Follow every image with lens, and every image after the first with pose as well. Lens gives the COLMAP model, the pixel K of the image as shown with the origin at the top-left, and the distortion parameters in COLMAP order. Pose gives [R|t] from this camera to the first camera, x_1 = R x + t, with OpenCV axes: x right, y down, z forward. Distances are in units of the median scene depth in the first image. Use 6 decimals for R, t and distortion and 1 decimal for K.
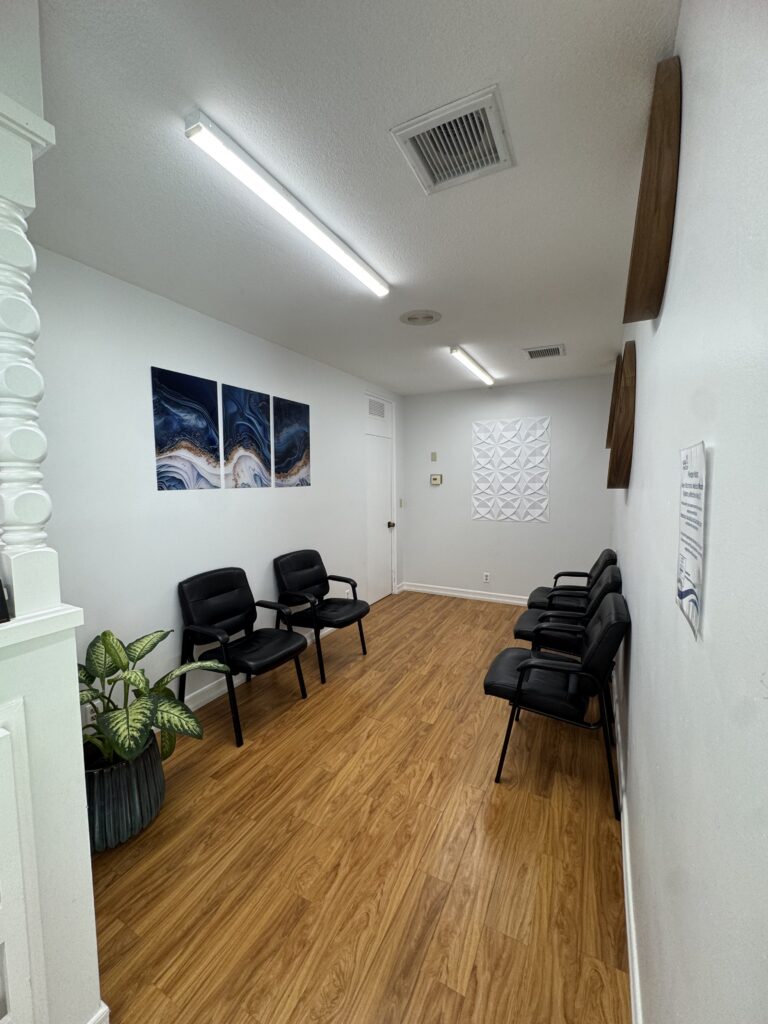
lens RADIAL K [[407.4, 0, 386.8], [0, 407.4, 510.8], [0, 0, 1]] dist [0.000863, 0.000227]
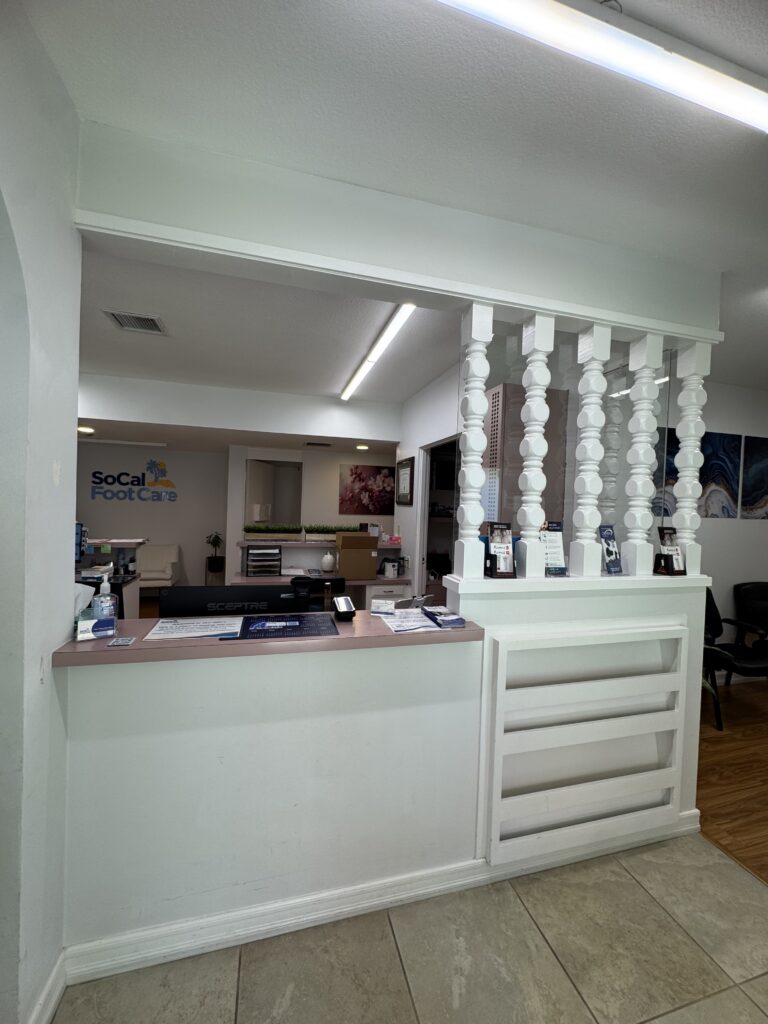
lens RADIAL K [[407.4, 0, 384.6], [0, 407.4, 510.9], [0, 0, 1]] dist [0.000863, 0.000227]
pose [[0.680252, 0.044342, -0.731636, -0.133341], [-0.093477, 0.995266, -0.026592, 0.040020], [0.726993, 0.086480, 0.681177, -0.444640]]
